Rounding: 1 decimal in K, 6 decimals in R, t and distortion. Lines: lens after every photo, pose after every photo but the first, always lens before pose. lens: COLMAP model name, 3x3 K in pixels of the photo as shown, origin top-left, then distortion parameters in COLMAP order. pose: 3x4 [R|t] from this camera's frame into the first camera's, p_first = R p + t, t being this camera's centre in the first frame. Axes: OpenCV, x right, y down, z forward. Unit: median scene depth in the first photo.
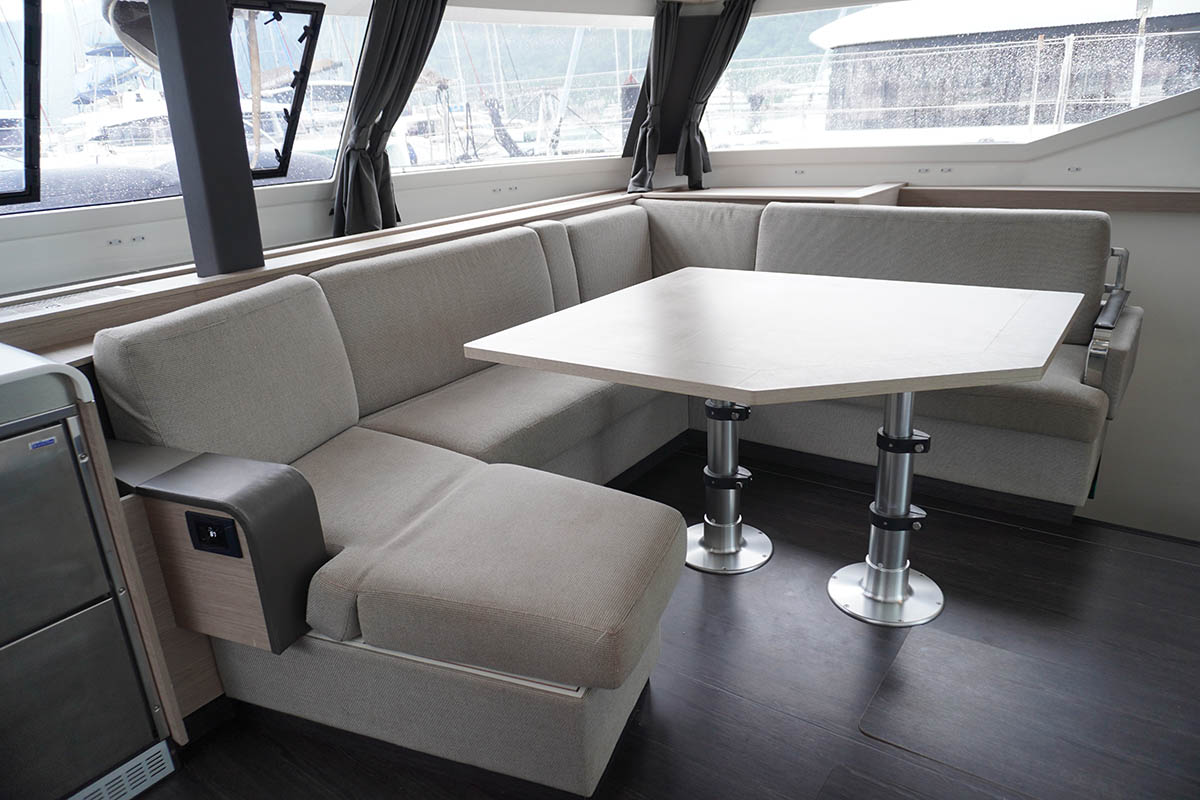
lens RADIAL K [[778.8, 0, 600.1], [0, 778.8, 381.8], [0, 0, 1]] dist [-0.003191, 0.000040]
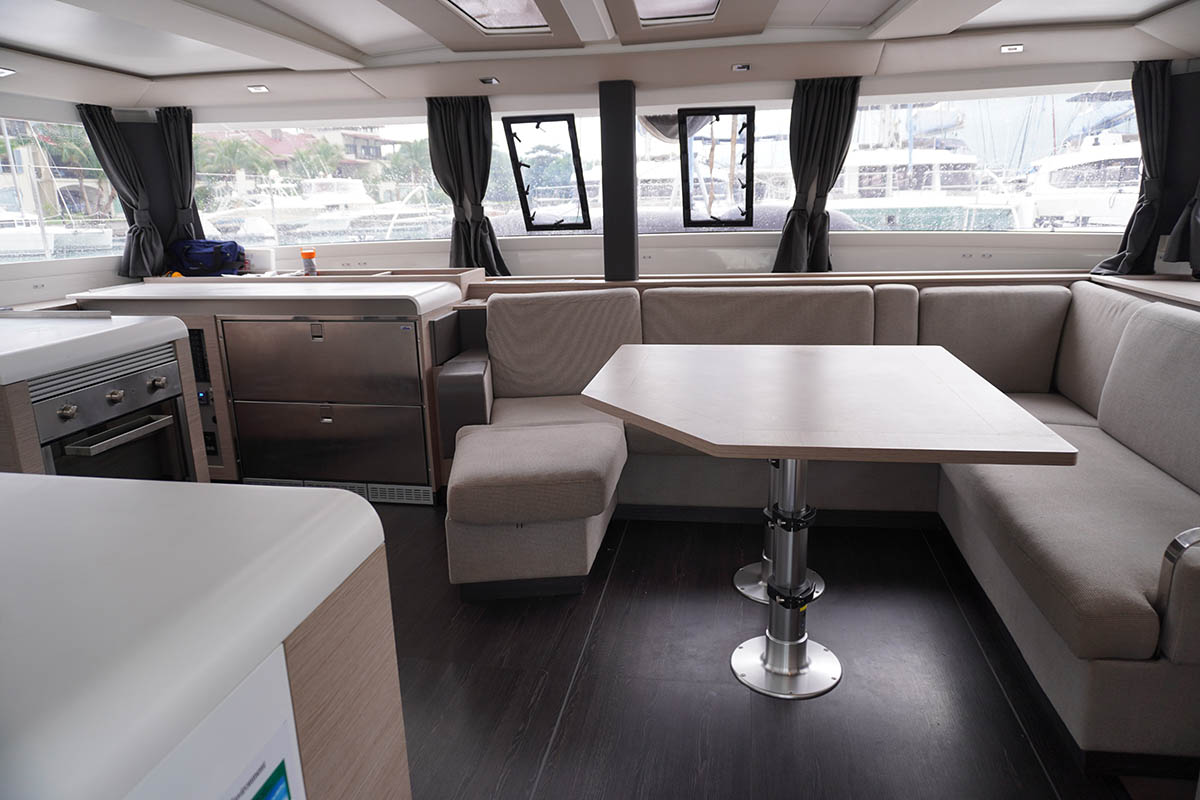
lens RADIAL K [[801.9, 0, 605.3], [0, 801.9, 393.6], [0, 0, 1]] dist [-0.046816, 0.038909]
pose [[0.445761, 0.250649, -0.859344, 0.751394], [-0.282464, 0.950337, 0.130669, -0.097383], [0.849418, 0.184487, 0.494422, 0.150377]]
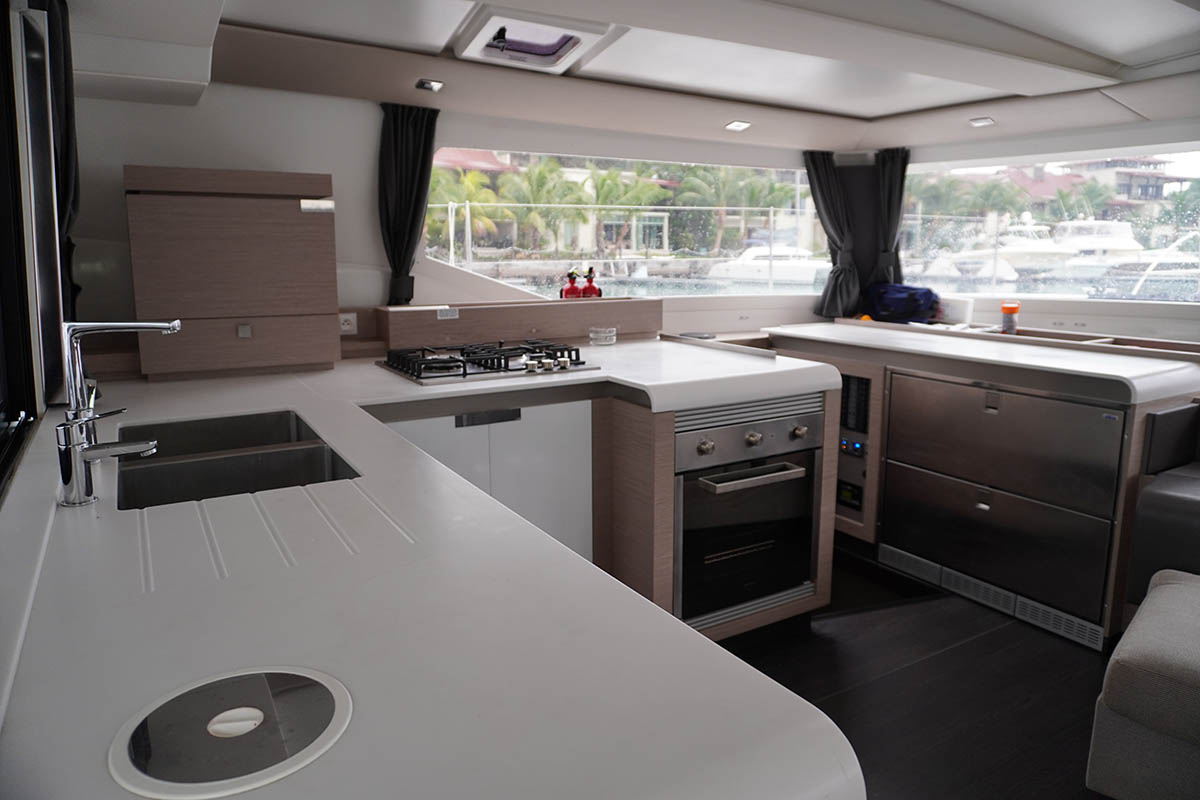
lens RADIAL K [[801.9, 0, 605.3], [0, 801.9, 393.6], [0, 0, 1]] dist [-0.046816, 0.038909]
pose [[-0.391601, 0.212670, -0.895221, 0.598236], [-0.273003, 0.902259, 0.333763, -0.118920], [0.878702, 0.375100, -0.295266, 0.219839]]
